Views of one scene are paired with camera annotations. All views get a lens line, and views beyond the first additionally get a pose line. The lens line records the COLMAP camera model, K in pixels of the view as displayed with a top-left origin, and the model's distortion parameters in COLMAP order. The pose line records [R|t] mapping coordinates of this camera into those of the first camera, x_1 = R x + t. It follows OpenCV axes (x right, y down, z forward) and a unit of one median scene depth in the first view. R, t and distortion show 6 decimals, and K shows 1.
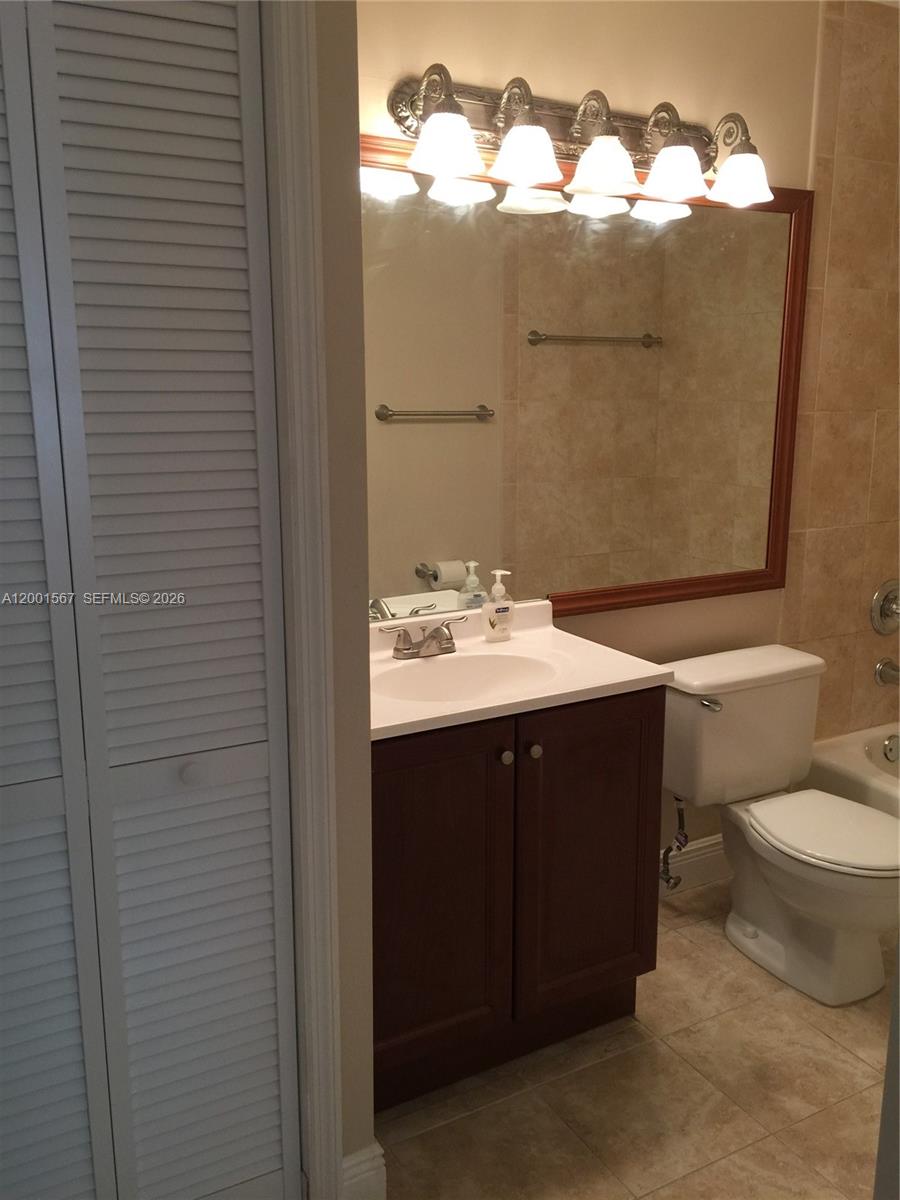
lens RADIAL K [[1048.5, 0, 457.4], [0, 1048.5, 576.8], [0, 0, 1]] dist [0.092812, -0.134966]
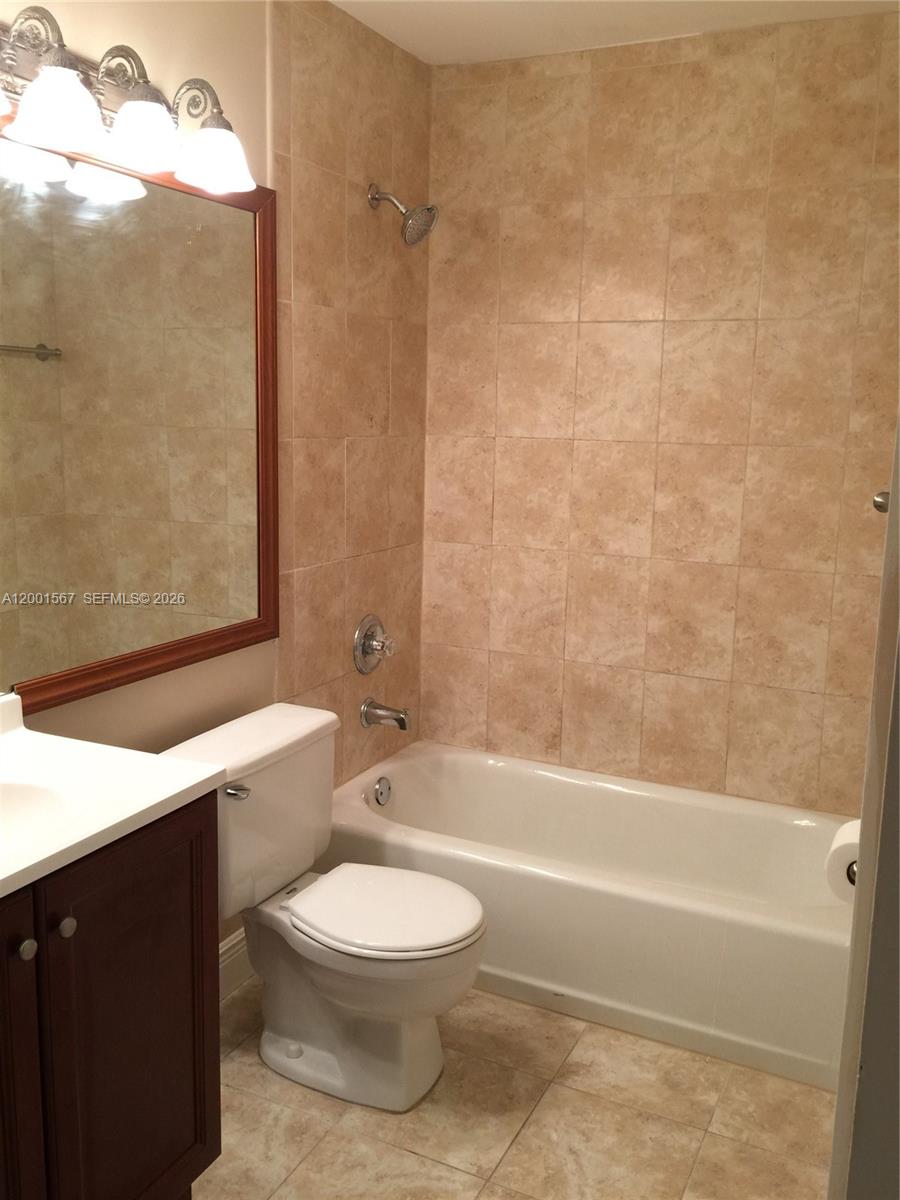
lens RADIAL K [[1048.5, 0, 457.4], [0, 1048.5, 576.8], [0, 0, 1]] dist [0.092812, -0.134966]
pose [[0.814604, -0.072731, 0.575440, -0.073918], [0.087885, 0.996130, 0.001491, -0.029349], [-0.573321, 0.049358, 0.817843, 0.203318]]
